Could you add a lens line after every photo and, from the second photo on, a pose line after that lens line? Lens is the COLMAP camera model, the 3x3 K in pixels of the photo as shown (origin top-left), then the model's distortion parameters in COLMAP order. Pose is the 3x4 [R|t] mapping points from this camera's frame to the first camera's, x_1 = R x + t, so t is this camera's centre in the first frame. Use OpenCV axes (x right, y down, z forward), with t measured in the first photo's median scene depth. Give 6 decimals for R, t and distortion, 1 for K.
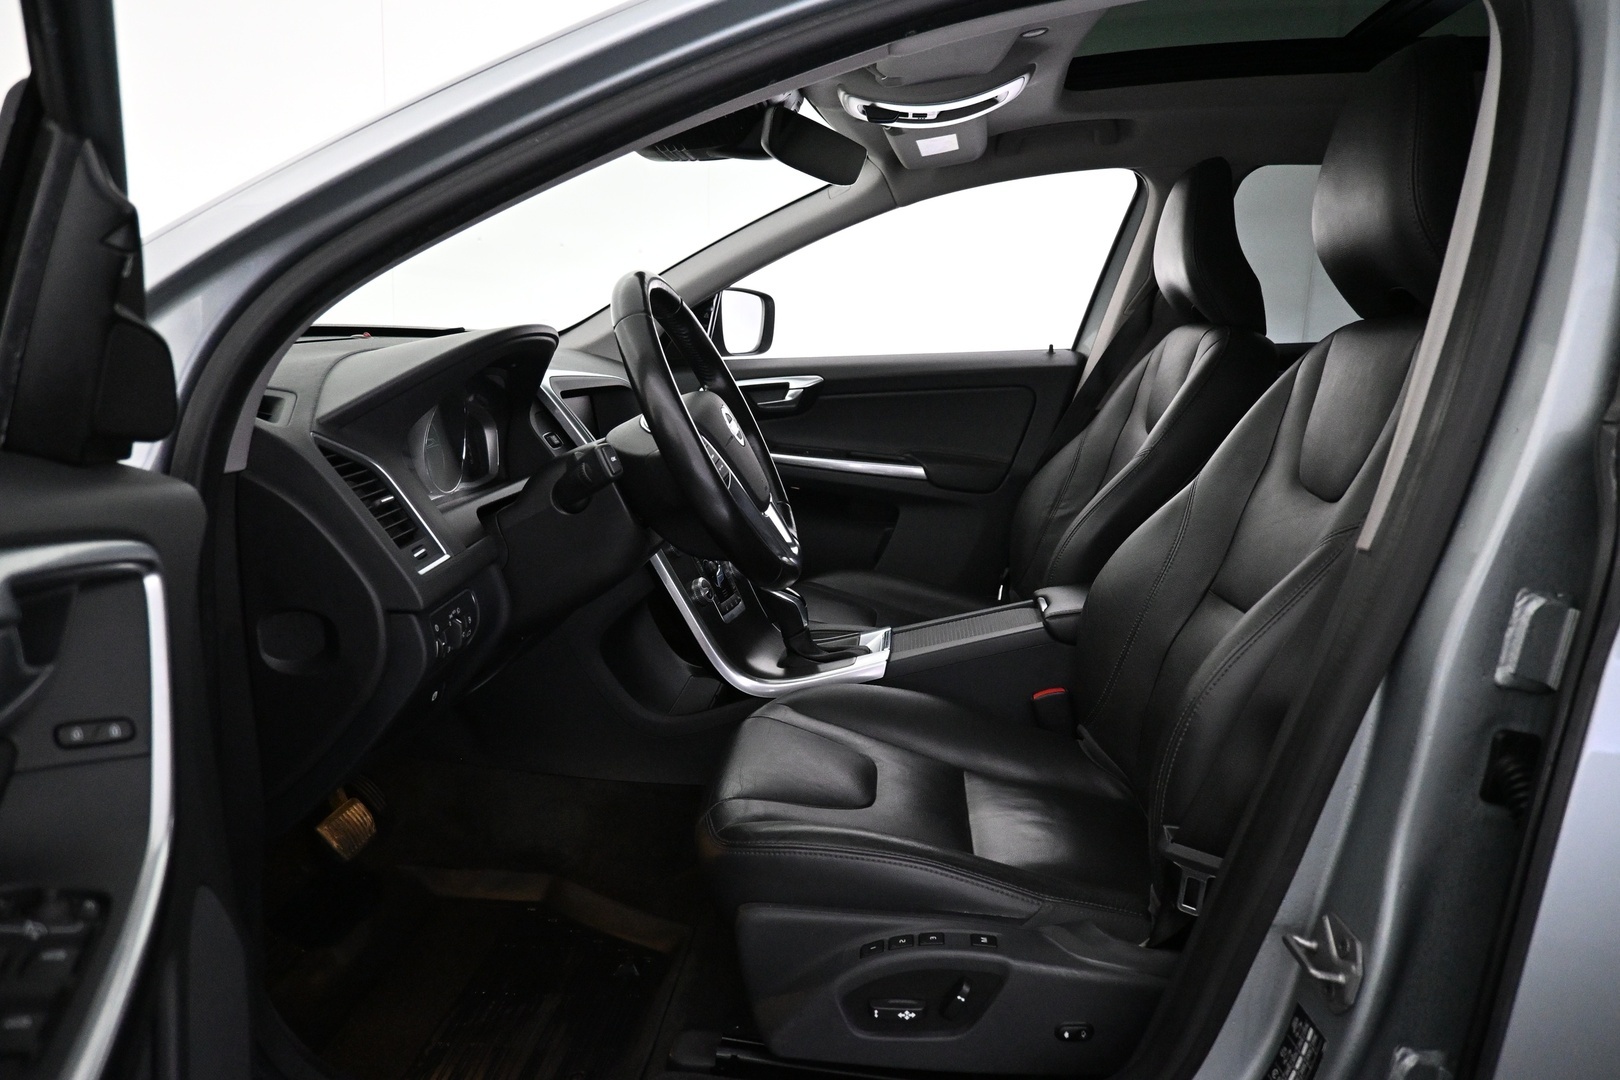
lens RADIAL K [[1097.5, 0, 810.0], [0, 1097.5, 540.0], [0, 0, 1]] dist [-0.004932, 0.002584]
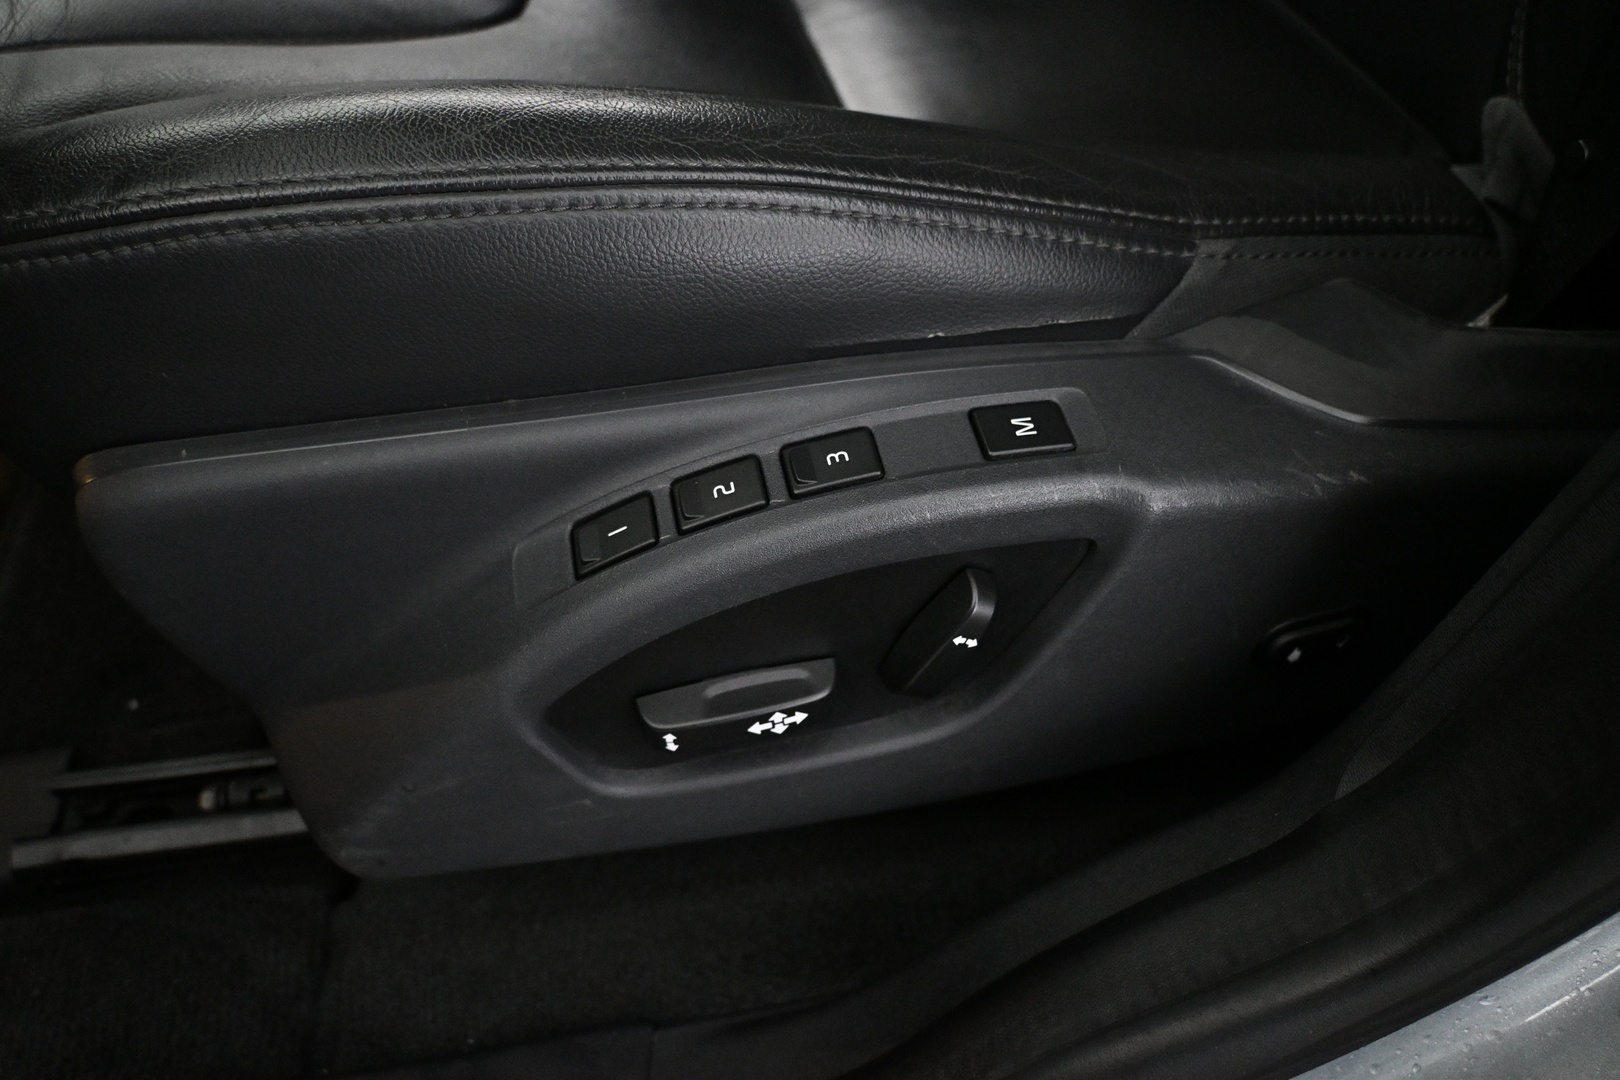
lens RADIAL K [[1274.5, 0, 810.0], [0, 1274.5, 540.0], [0, 0, 1]] dist [-0.045148, -0.000844]
pose [[0.958546, -0.224182, 0.175875, 0.048239], [0.084062, 0.812260, 0.577207, 0.203232], [-0.272256, -0.538495, 0.797434, 0.748737]]
